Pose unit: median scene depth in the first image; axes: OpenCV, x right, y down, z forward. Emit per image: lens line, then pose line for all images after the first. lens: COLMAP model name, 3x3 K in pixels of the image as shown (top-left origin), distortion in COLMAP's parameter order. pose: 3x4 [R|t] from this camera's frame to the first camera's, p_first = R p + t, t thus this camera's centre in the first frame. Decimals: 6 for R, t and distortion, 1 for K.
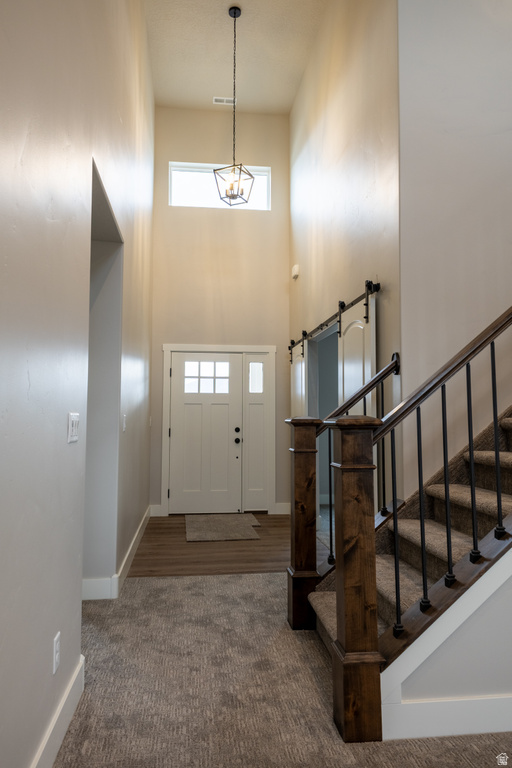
lens RADIAL K [[526.8, 0, 252.1], [0, 526.8, 380.1], [0, 0, 1]] dist [-0.014413, 0.000212]
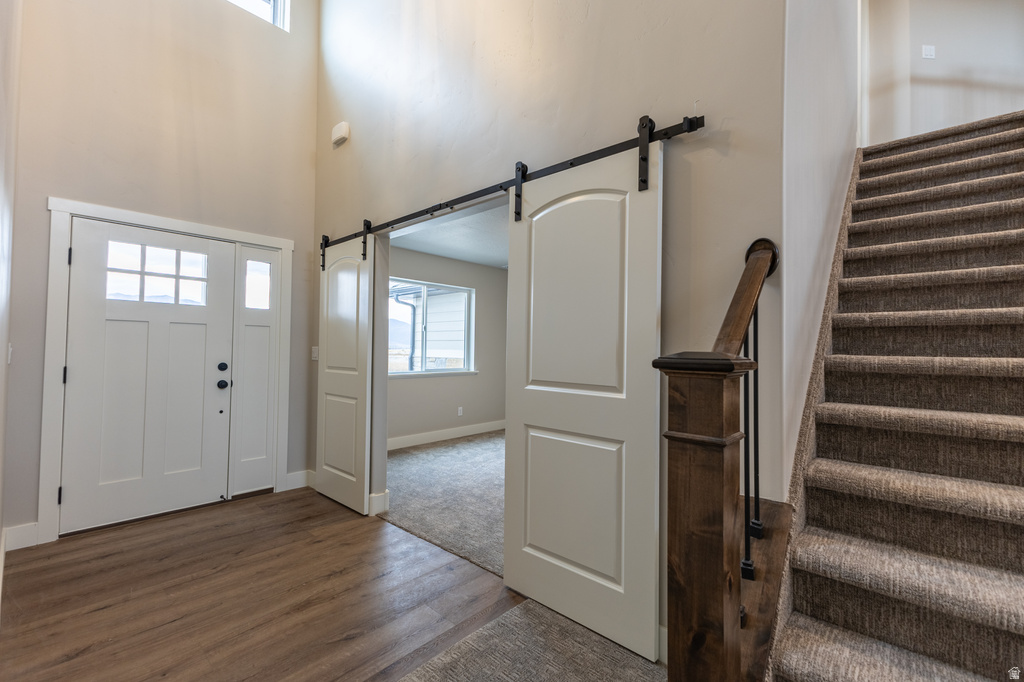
lens RADIAL K [[436.2, 0, 516.0], [0, 436.2, 339.3], [0, 0, 1]] dist [0.000007, -0.000517]
pose [[0.741695, 0.026433, 0.670217, -0.115485], [-0.058010, 0.998007, 0.024836, 0.030161], [-0.668224, -0.057300, 0.741750, 0.395954]]
